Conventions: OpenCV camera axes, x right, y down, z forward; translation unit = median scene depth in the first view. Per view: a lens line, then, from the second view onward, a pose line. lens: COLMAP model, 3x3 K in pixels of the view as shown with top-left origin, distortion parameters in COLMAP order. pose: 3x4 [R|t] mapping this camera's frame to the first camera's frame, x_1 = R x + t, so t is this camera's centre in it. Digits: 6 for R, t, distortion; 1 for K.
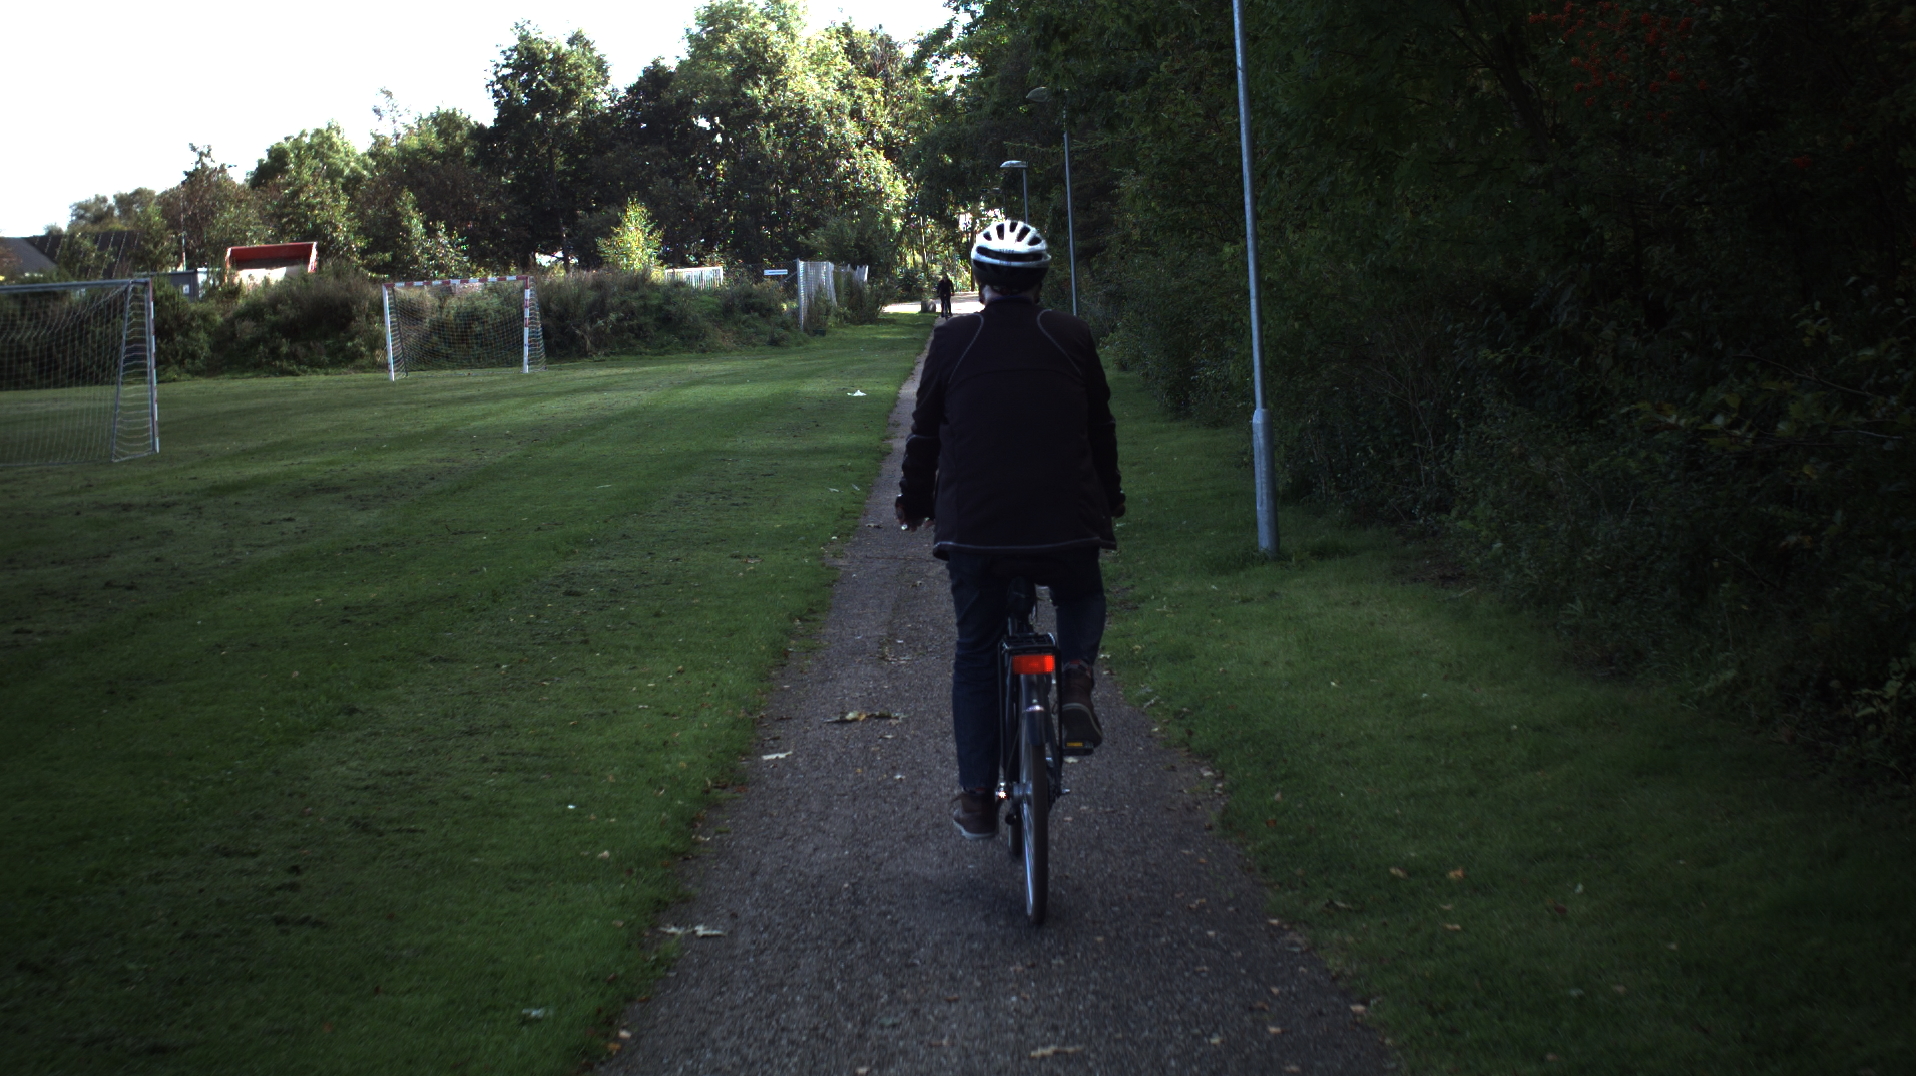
lens RADIAL K [[1801.0, 0, 958.0], [0, 1801.0, 538.0], [0, 0, 1]] dist [-0.091351, 0.003301]
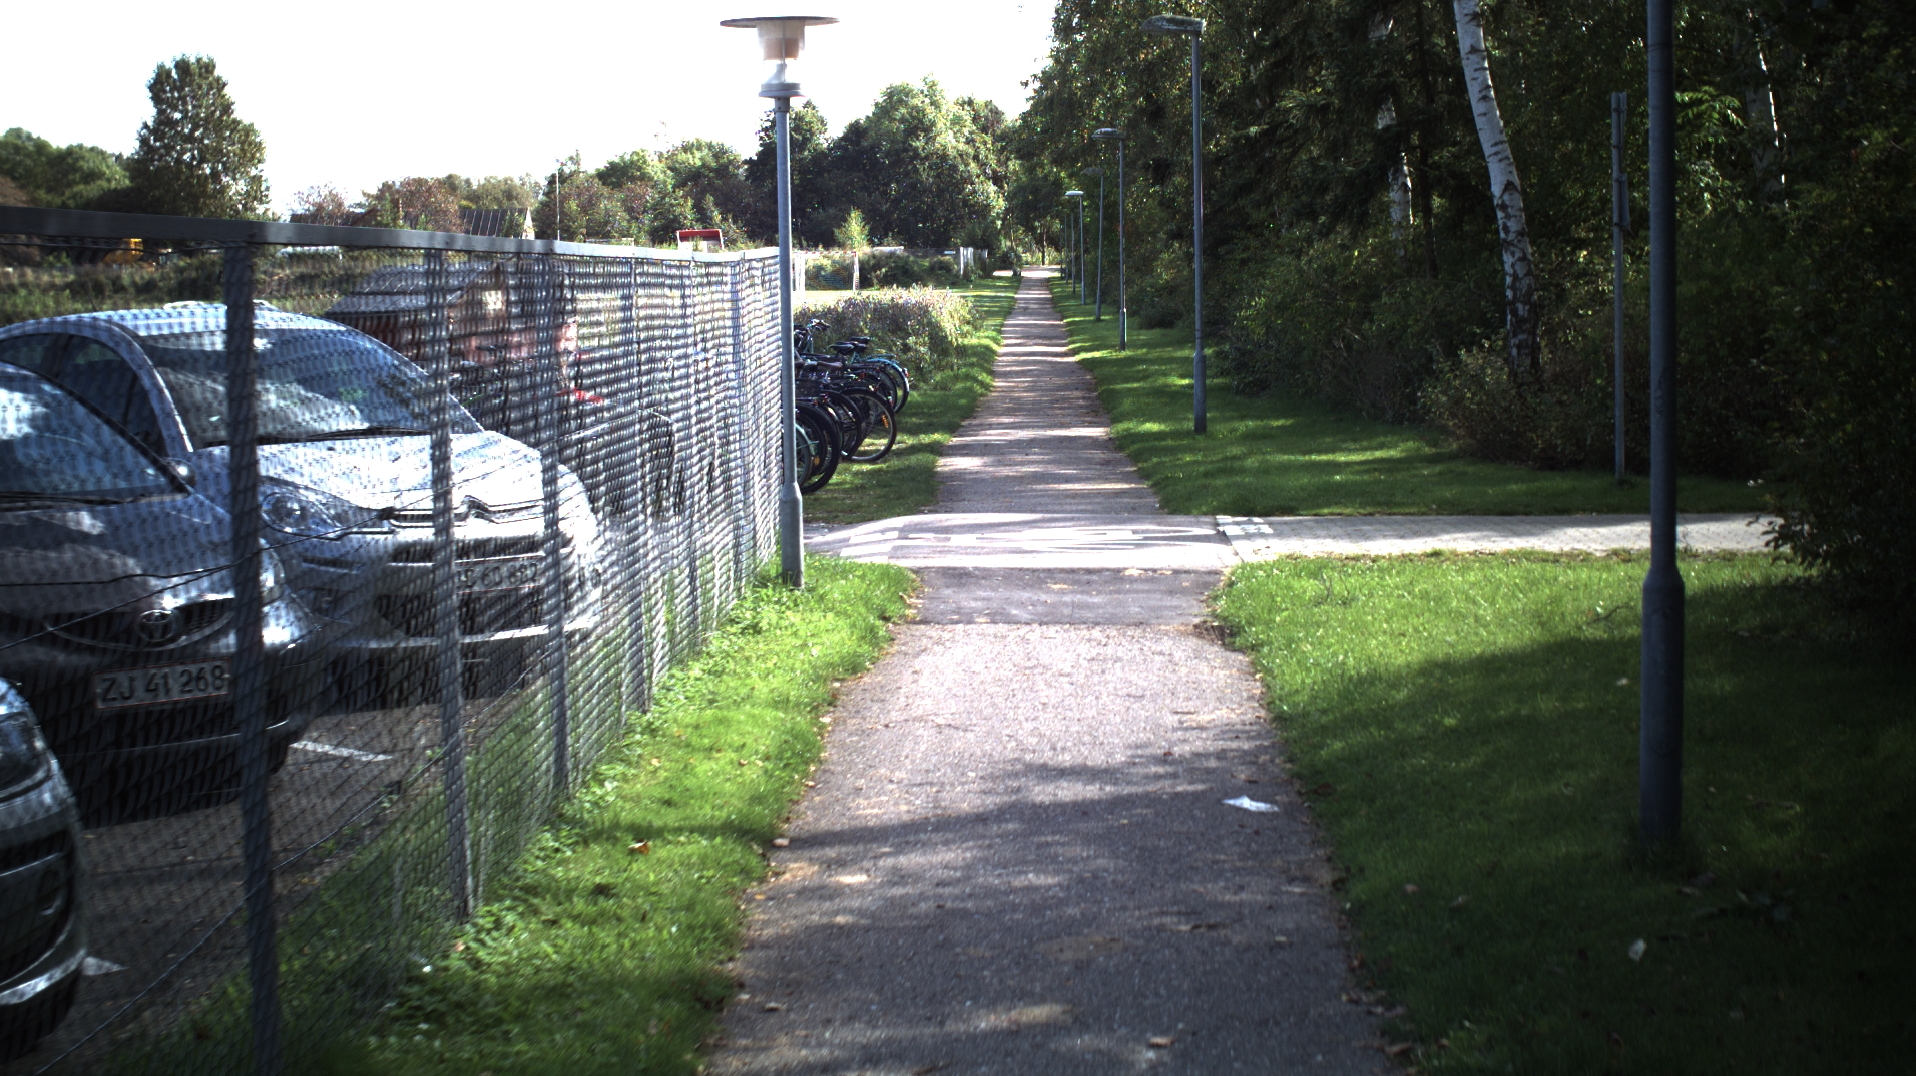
lens RADIAL K [[1796.8, 0, 1031.6], [0, 1796.8, 547.7], [0, 0, 1]] dist [-0.096394, 0.001139]
pose [[0.999547, 0.029777, 0.004447, -0.001432], [-0.029856, 0.999379, 0.018732, 0.098117], [-0.003887, -0.018856, 0.999815, -0.696610]]
